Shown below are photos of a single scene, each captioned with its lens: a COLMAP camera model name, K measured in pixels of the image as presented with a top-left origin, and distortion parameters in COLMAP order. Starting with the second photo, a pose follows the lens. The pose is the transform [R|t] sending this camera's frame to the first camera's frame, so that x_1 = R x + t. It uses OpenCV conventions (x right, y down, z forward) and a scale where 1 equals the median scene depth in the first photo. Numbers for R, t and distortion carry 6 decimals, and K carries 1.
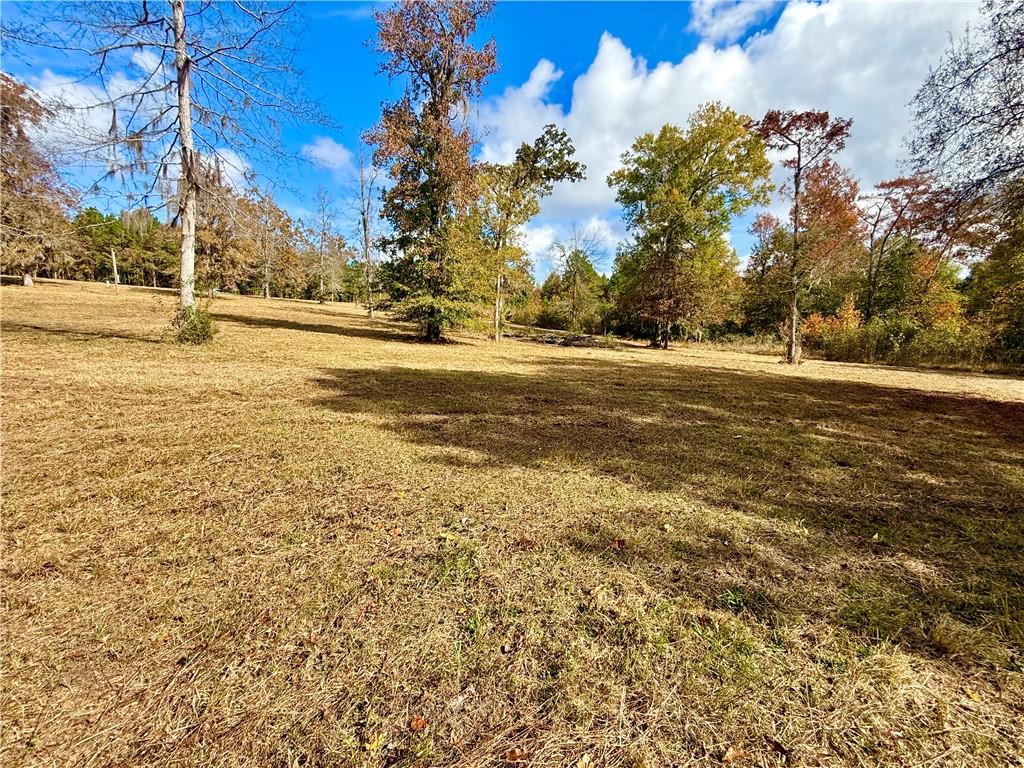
lens RADIAL K [[408.9, 0, 511.7], [0, 408.9, 387.6], [0, 0, 1]] dist [-0.001421, 0.000072]
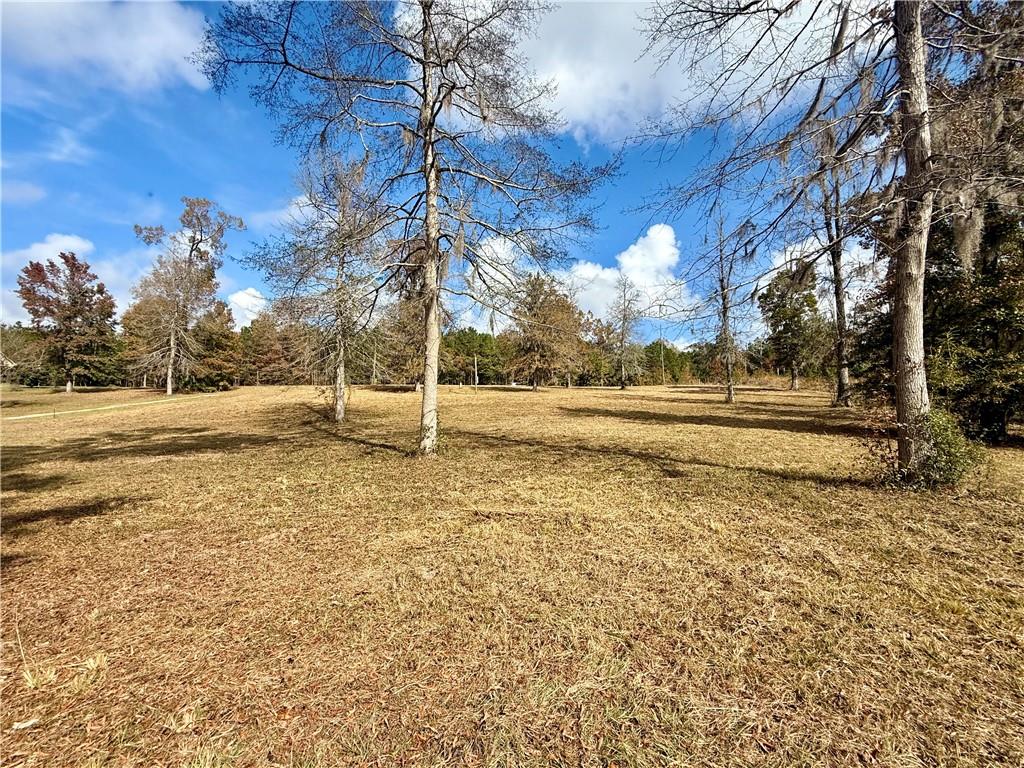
lens RADIAL K [[408.9, 0, 509.1], [0, 408.9, 387.7], [0, 0, 1]] dist [-0.001421, 0.000072]
pose [[0.852100, -0.071117, -0.518524, -0.959900], [-0.030185, 0.982399, -0.184341, -0.123990], [0.522507, 0.172729, 0.834956, 0.323307]]
